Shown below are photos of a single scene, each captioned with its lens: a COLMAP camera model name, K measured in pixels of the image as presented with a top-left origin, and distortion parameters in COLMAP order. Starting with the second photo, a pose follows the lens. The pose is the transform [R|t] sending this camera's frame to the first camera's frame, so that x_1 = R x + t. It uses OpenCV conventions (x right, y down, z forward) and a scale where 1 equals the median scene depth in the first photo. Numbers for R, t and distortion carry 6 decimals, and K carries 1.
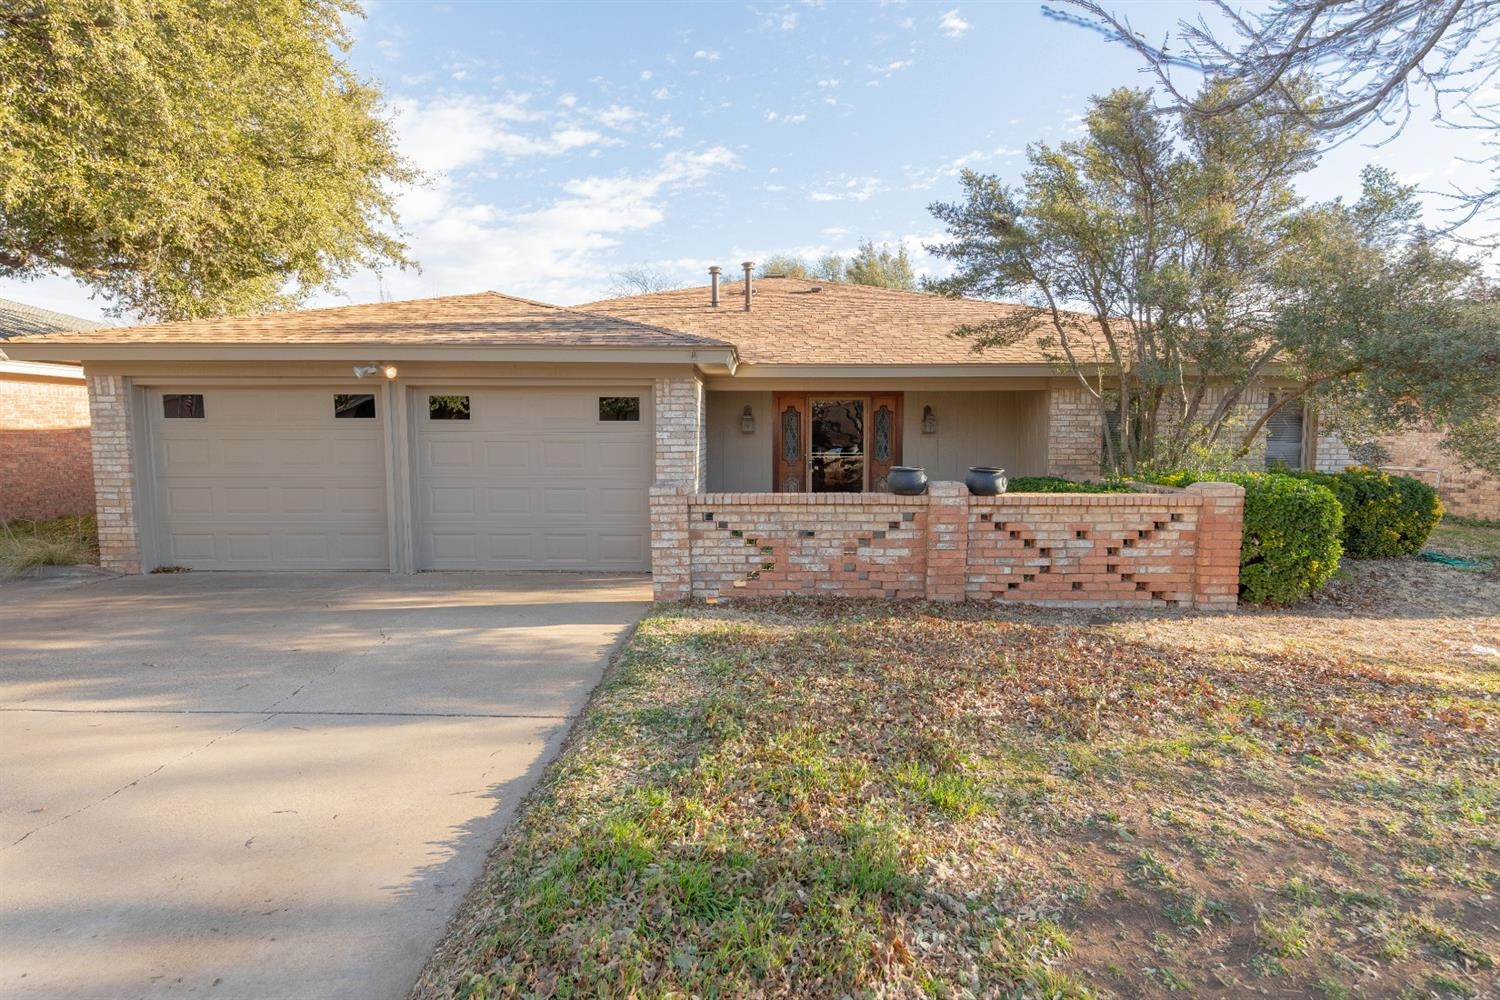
lens RADIAL K [[748.1, 0, 748.4], [0, 748.1, 504.5], [0, 0, 1]] dist [0.003939, 0.000122]
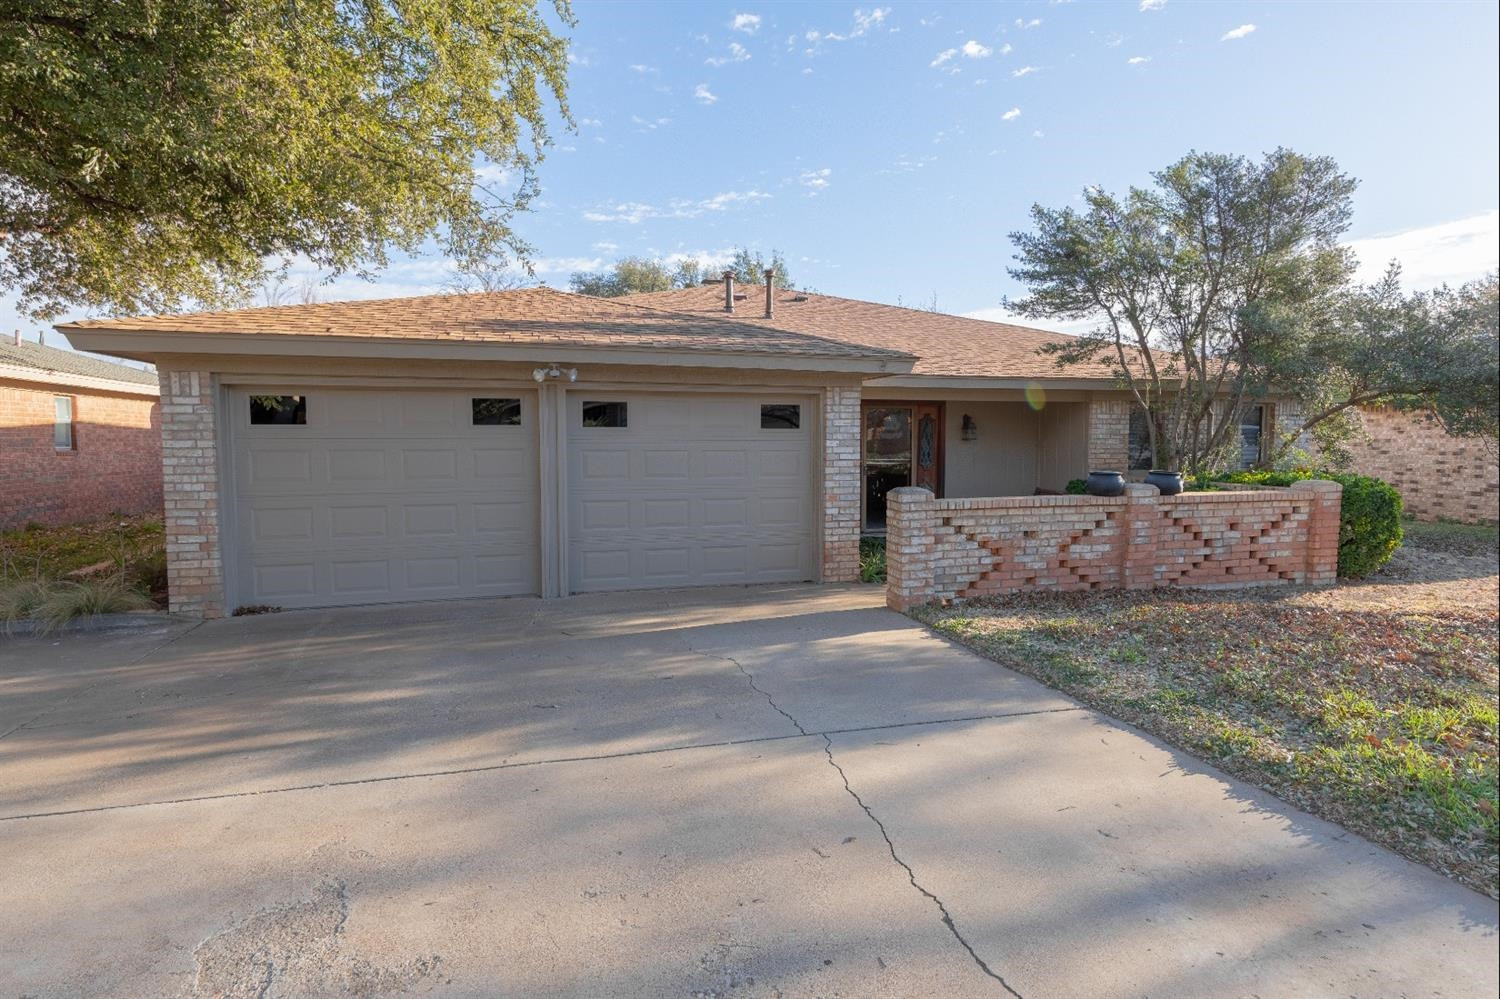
lens RADIAL K [[785.5, 0, 746.0], [0, 785.5, 491.0], [0, 0, 1]] dist [0.004757, -0.001352]
pose [[0.957546, -0.020647, 0.287539, -0.638187], [0.029008, 0.999270, -0.024846, -0.007011], [-0.286816, 0.032132, 0.957447, 0.031189]]
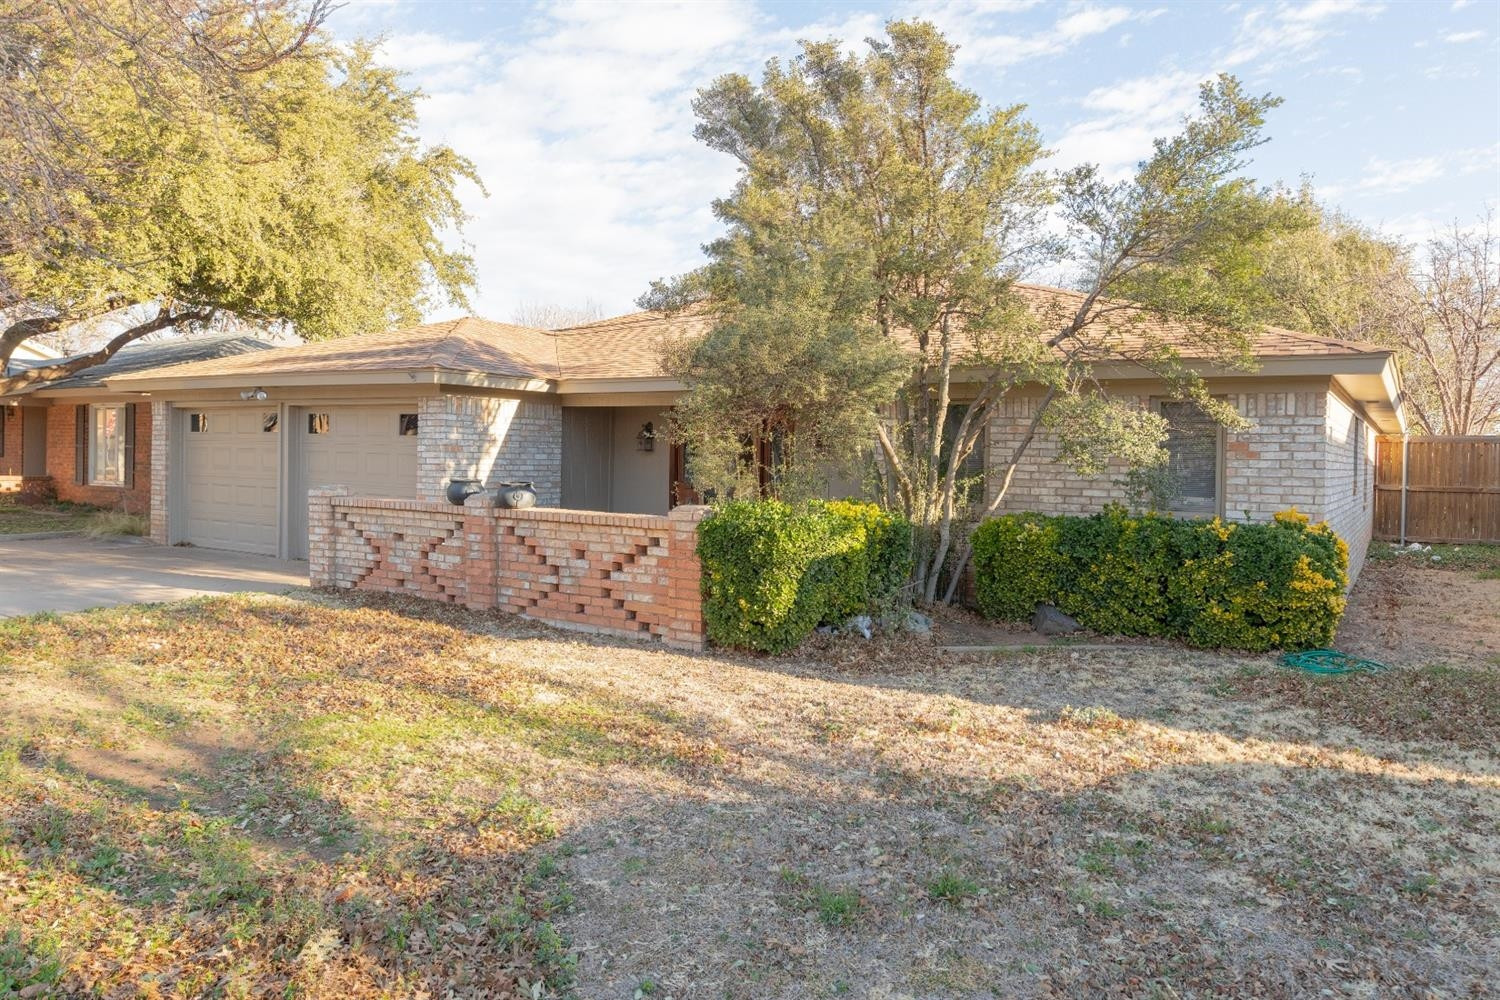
lens RADIAL K [[989.8, 0, 750.0], [0, 989.8, 500.0], [0, 0, 1]] dist [-0.000120, -0.001092]
pose [[0.847417, 0.040525, -0.529378, 1.282345], [-0.071023, 0.996774, -0.037386, 0.003504], [0.526155, 0.069280, 0.847562, 0.036098]]
